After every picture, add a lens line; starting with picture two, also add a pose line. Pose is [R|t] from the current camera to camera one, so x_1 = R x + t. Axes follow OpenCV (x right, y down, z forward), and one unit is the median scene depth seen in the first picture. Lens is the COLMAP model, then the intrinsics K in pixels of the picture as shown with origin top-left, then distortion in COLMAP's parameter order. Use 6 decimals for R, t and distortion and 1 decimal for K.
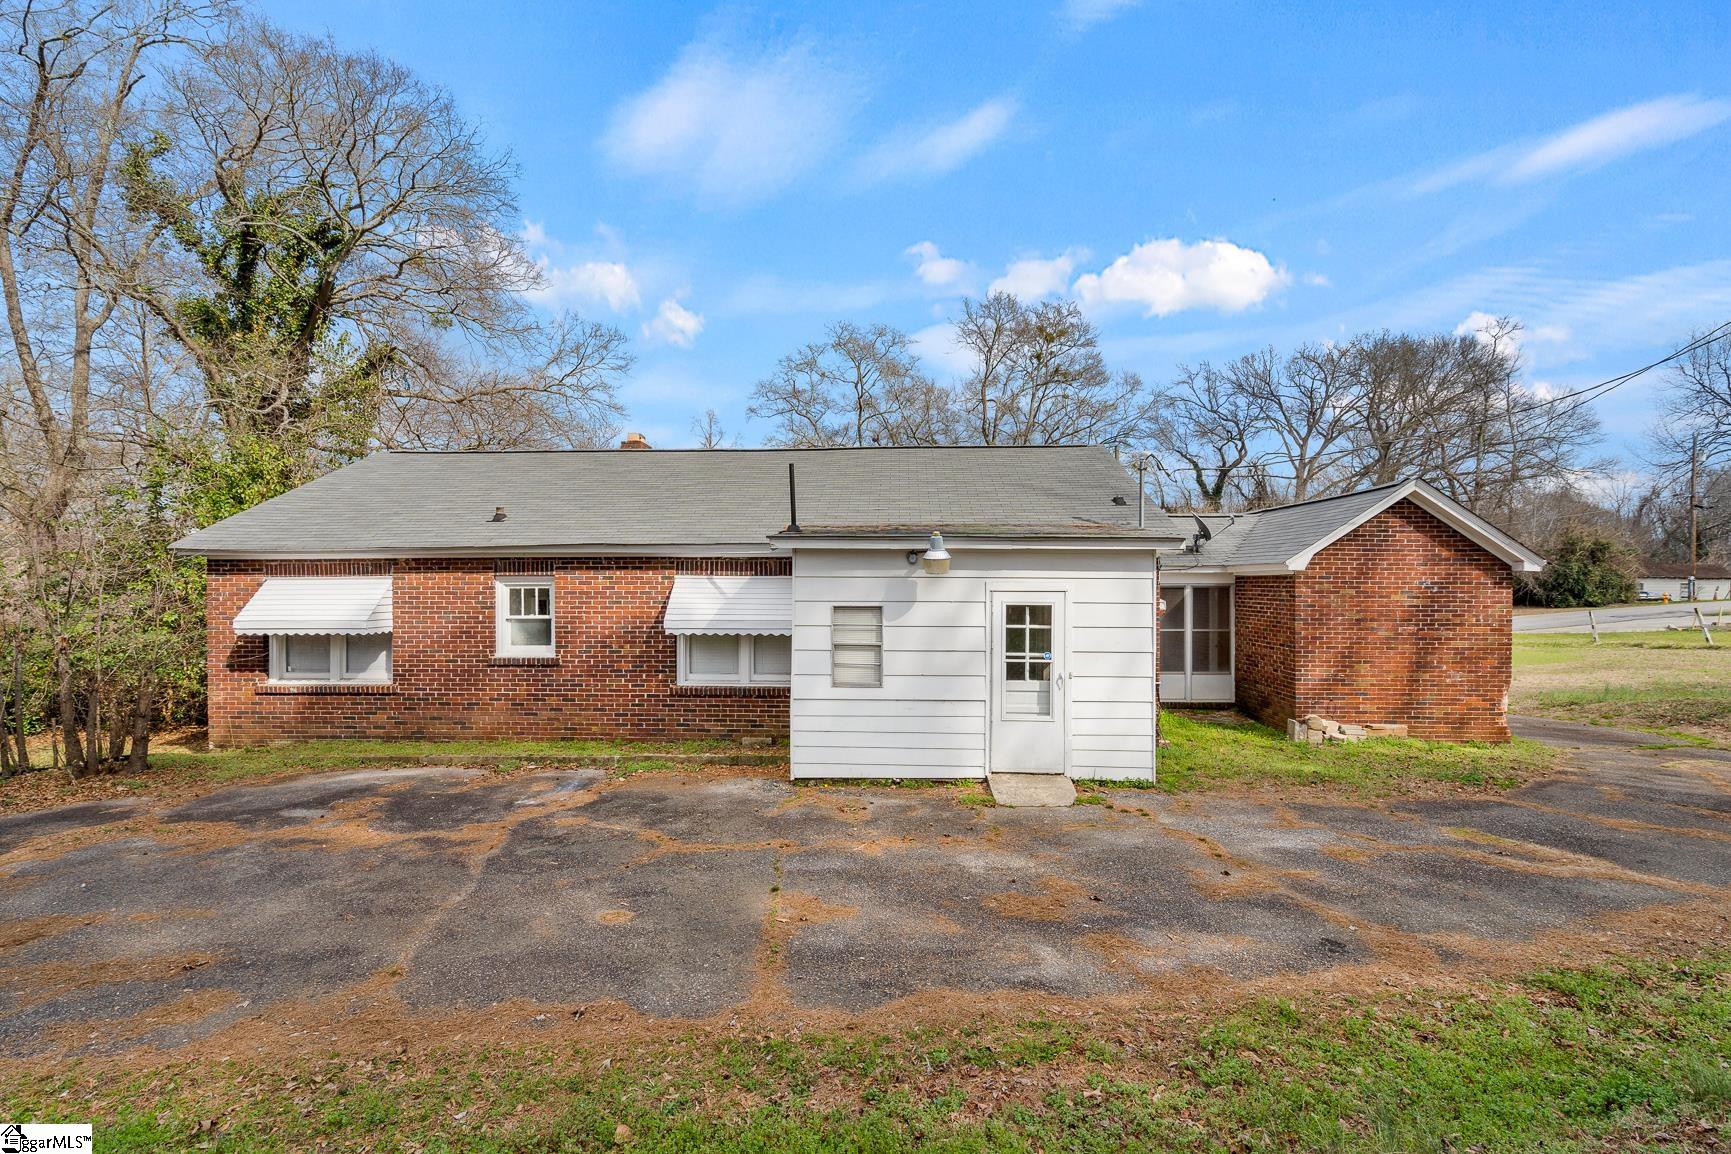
lens RADIAL K [[804.1, 0, 868.9], [0, 804.1, 579.8], [0, 0, 1]] dist [0.001772, 0.000094]
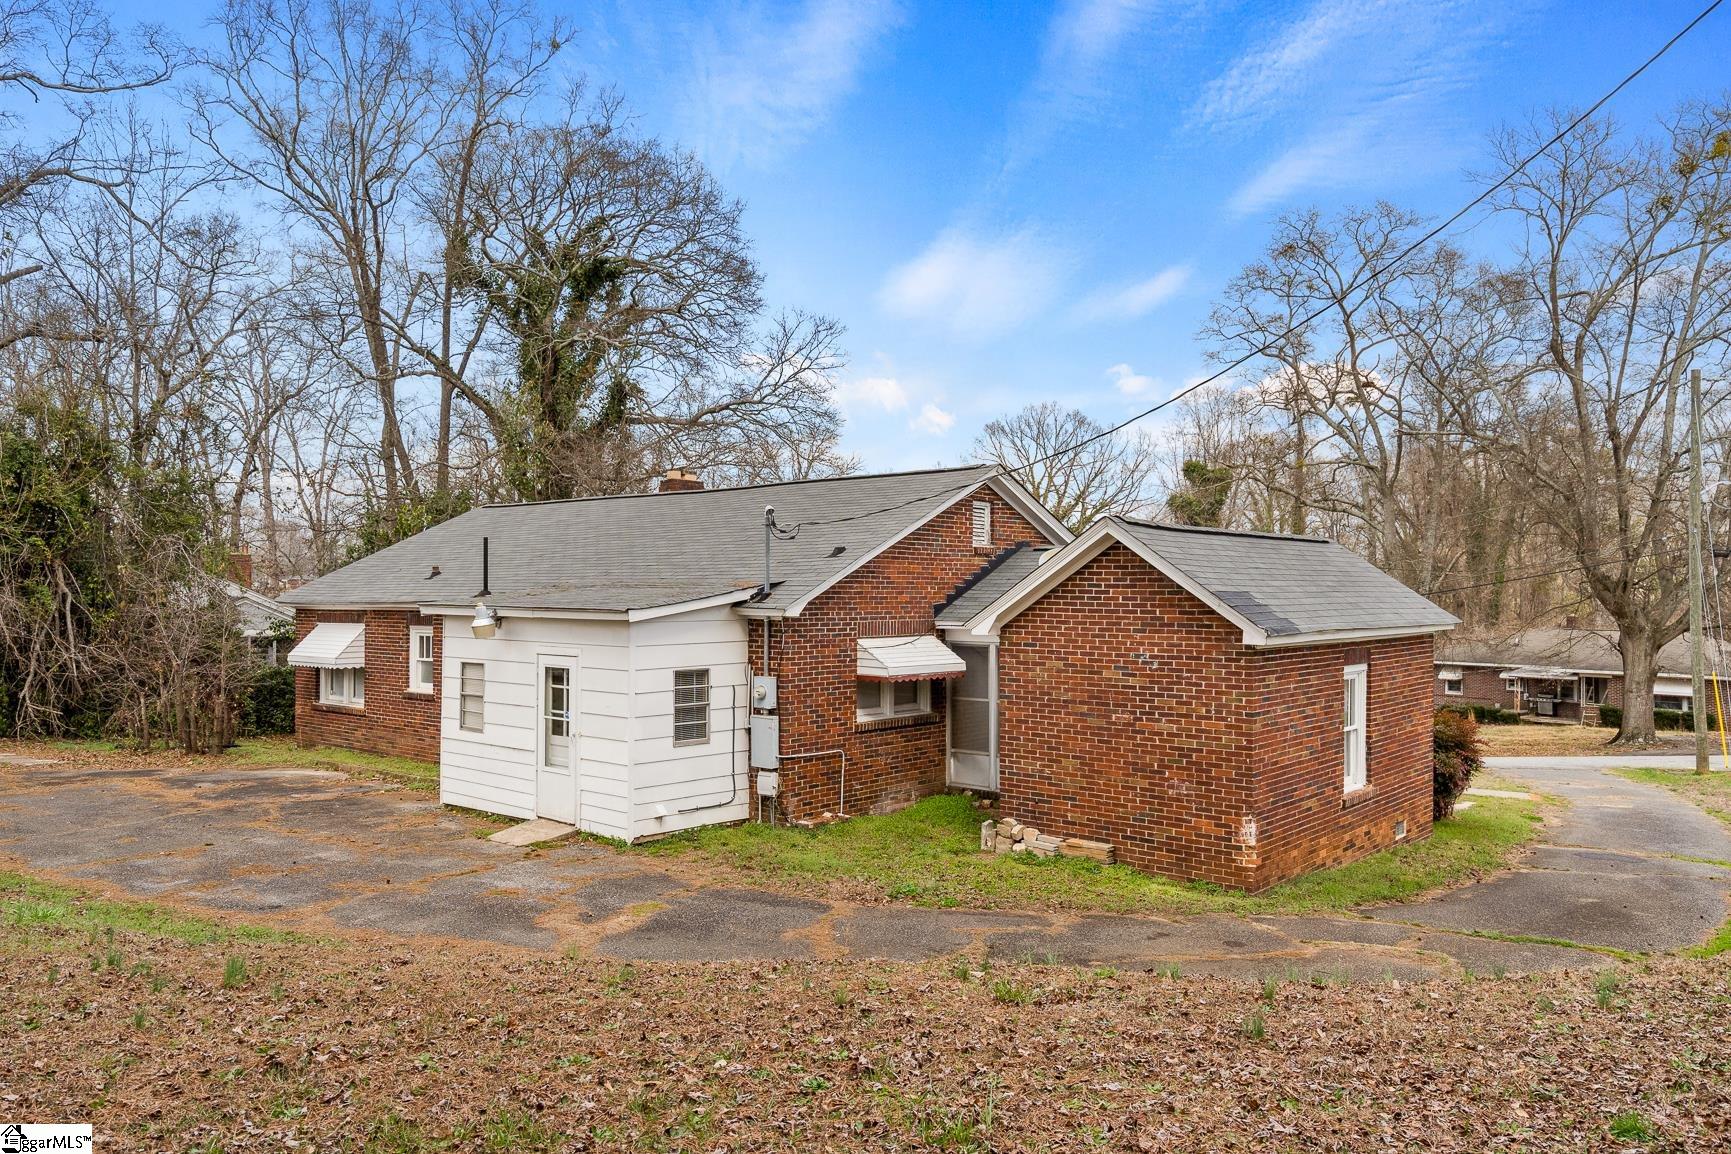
lens RADIAL K [[1252.5, 0, 863.3], [0, 1252.5, 580.4], [0, 0, 1]] dist [-0.003608, 0.000054]
pose [[0.776241, -0.004307, -0.630422, 1.282615], [-0.000456, 0.999973, -0.007393, -0.059876], [0.630436, 0.006026, 0.776218, -0.050632]]
